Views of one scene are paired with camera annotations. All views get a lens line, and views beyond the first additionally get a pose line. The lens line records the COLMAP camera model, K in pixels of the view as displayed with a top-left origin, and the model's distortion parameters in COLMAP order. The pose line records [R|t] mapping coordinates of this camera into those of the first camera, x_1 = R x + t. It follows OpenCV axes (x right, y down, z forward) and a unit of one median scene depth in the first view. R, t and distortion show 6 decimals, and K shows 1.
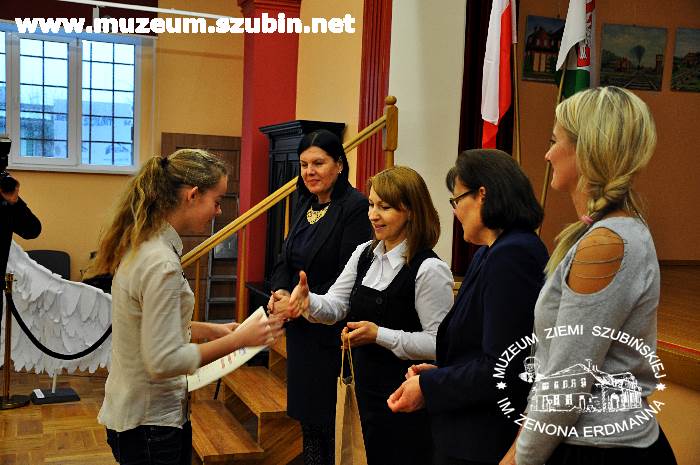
lens RADIAL K [[901.4, 0, 351.5], [0, 901.4, 233.8], [0, 0, 1]] dist [0.120463, 0.000000]
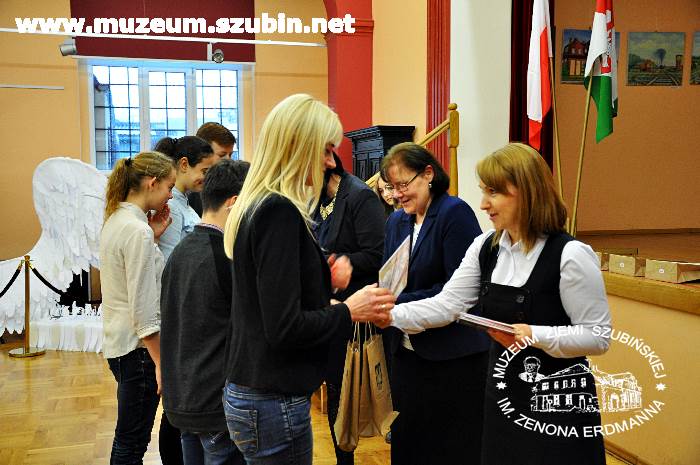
lens RADIAL K [[842.7, 0, 347.9], [0, 842.7, 231.6], [0, 0, 1]] dist [0.097539, 0.000000]
pose [[0.996158, -0.039393, -0.078216, -0.013571], [0.039670, 0.999211, 0.002002, 0.014323], [0.078076, -0.005097, 0.996934, -0.150805]]
